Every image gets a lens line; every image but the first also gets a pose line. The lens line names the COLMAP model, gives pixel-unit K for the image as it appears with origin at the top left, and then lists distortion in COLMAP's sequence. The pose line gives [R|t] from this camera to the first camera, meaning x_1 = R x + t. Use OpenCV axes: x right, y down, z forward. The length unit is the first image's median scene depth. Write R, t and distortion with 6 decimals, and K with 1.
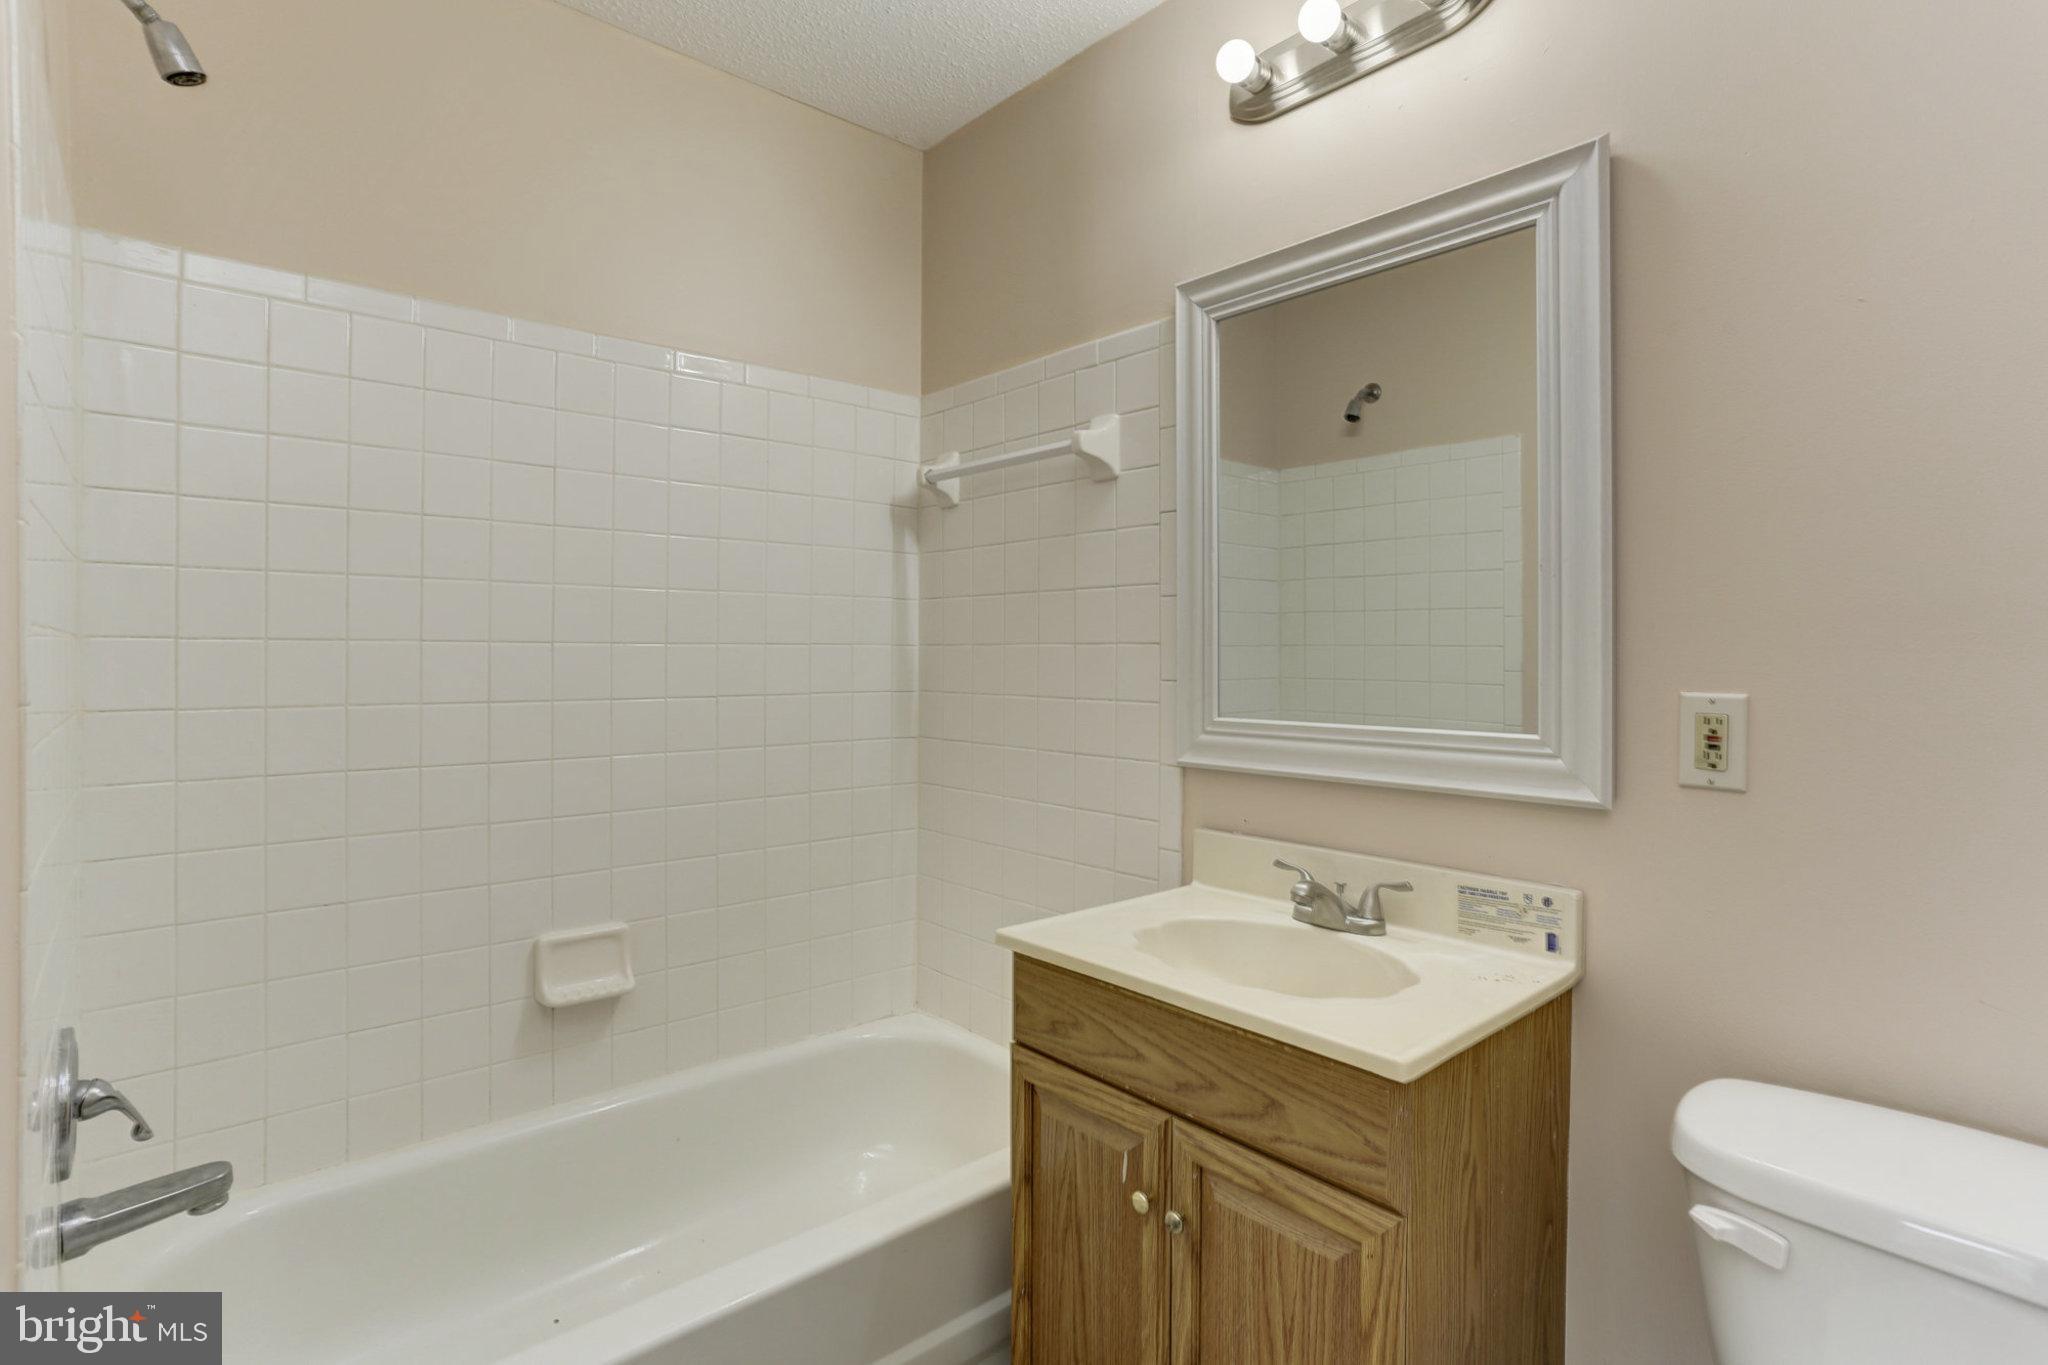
lens RADIAL K [[1051.0, 0, 1009.1], [0, 1051.0, 684.3], [0, 0, 1]] dist [-0.038607, 0.053986]
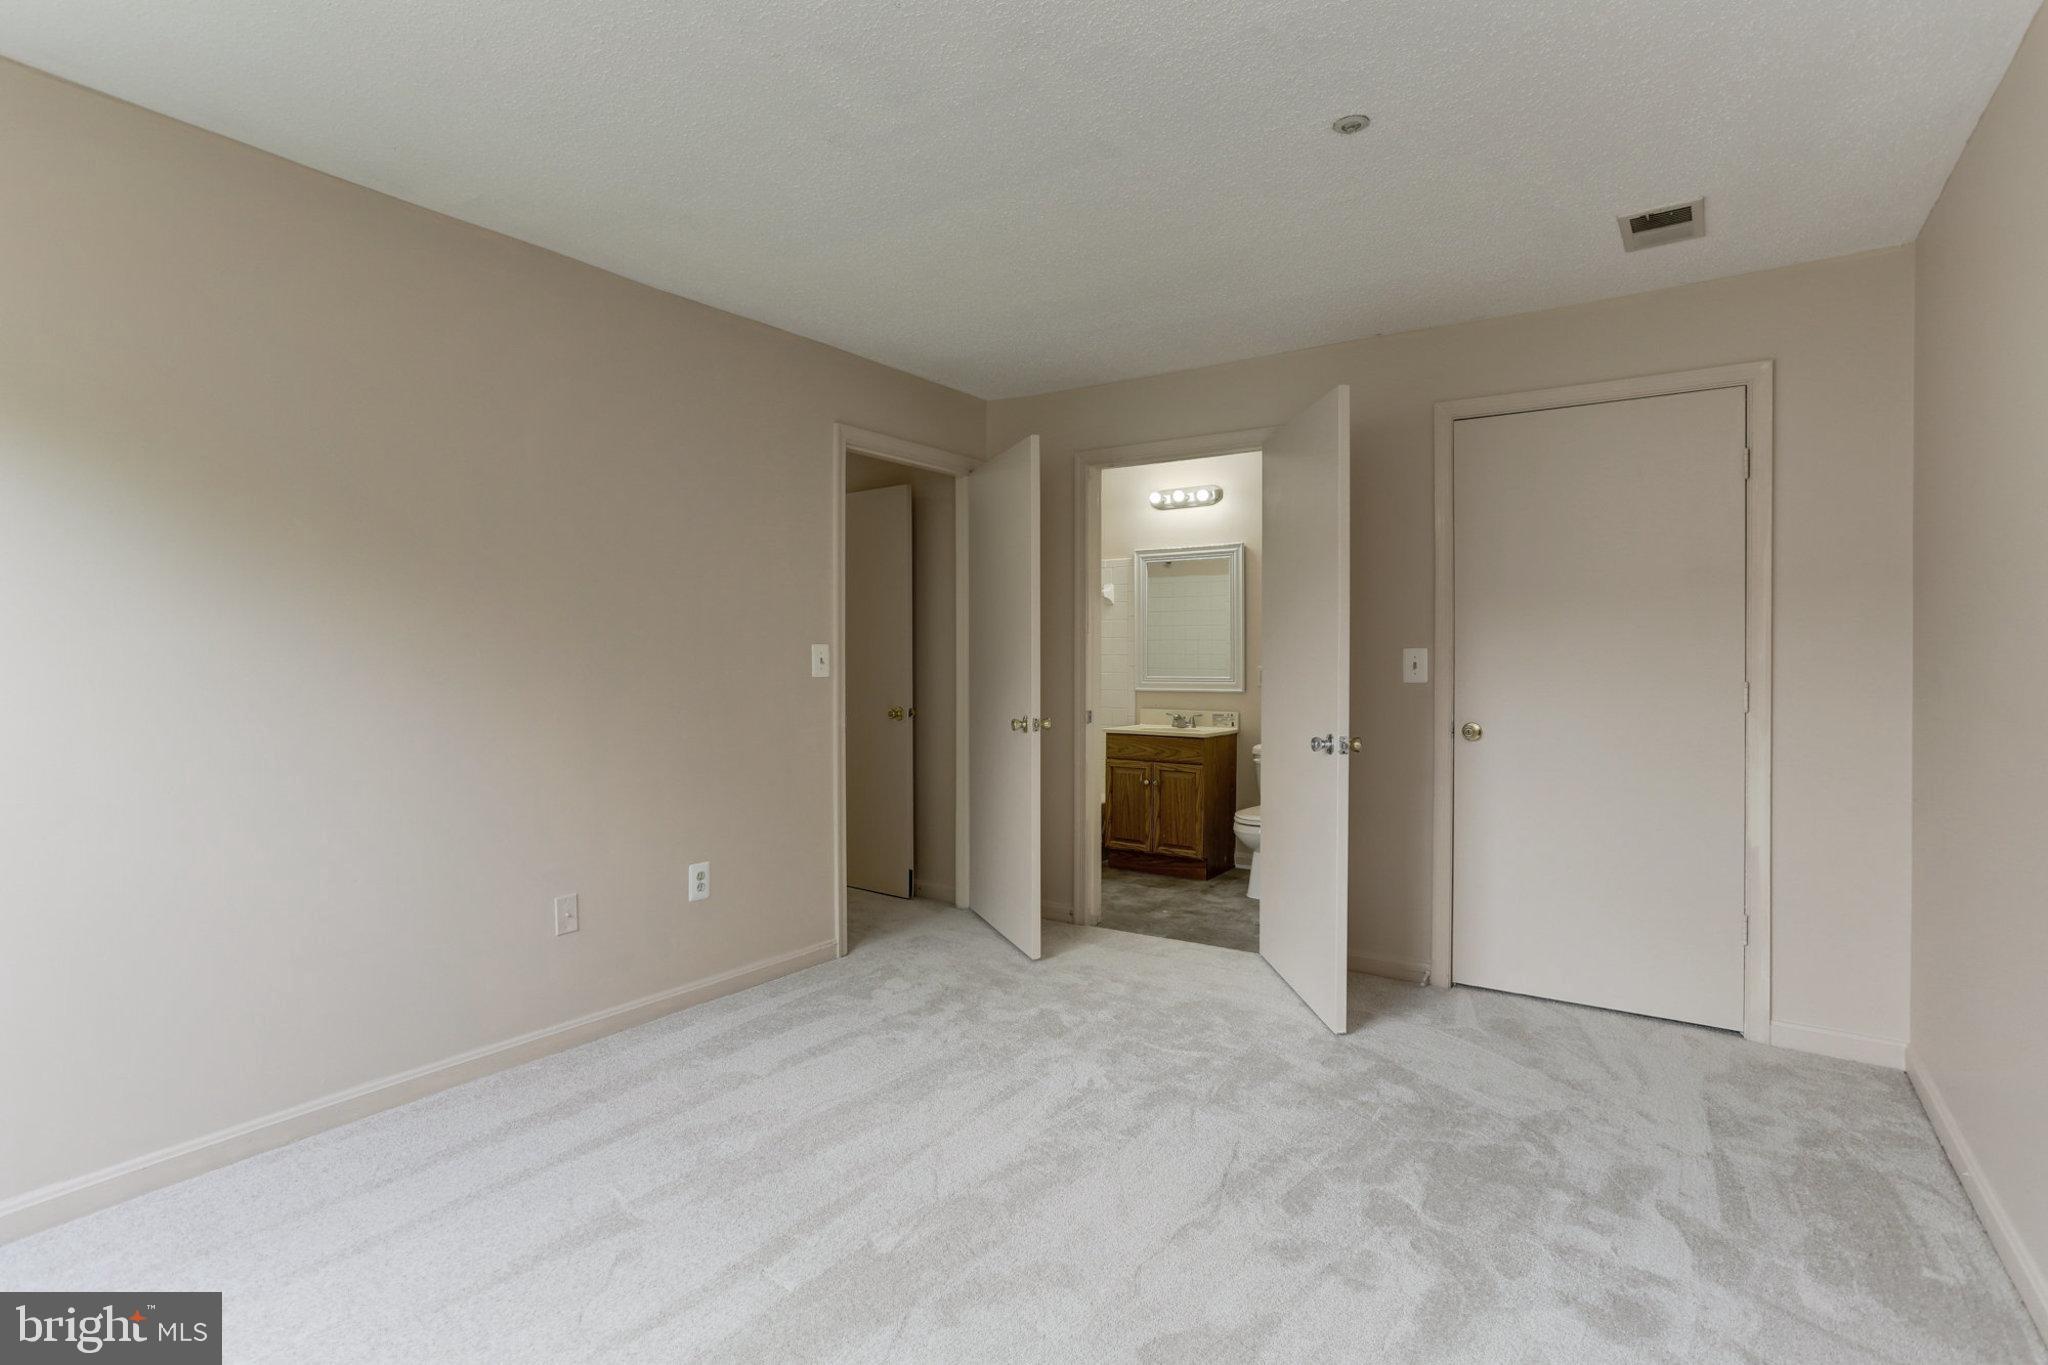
lens RADIAL K [[1051.0, 0, 1009.1], [0, 1051.0, 684.3], [0, 0, 1]] dist [-0.038607, 0.053986]
pose [[0.970347, 0.007868, 0.241587, -1.457162], [-0.003398, 0.999815, -0.018912, 0.167154], [-0.241691, 0.017530, 0.970195, -3.053360]]
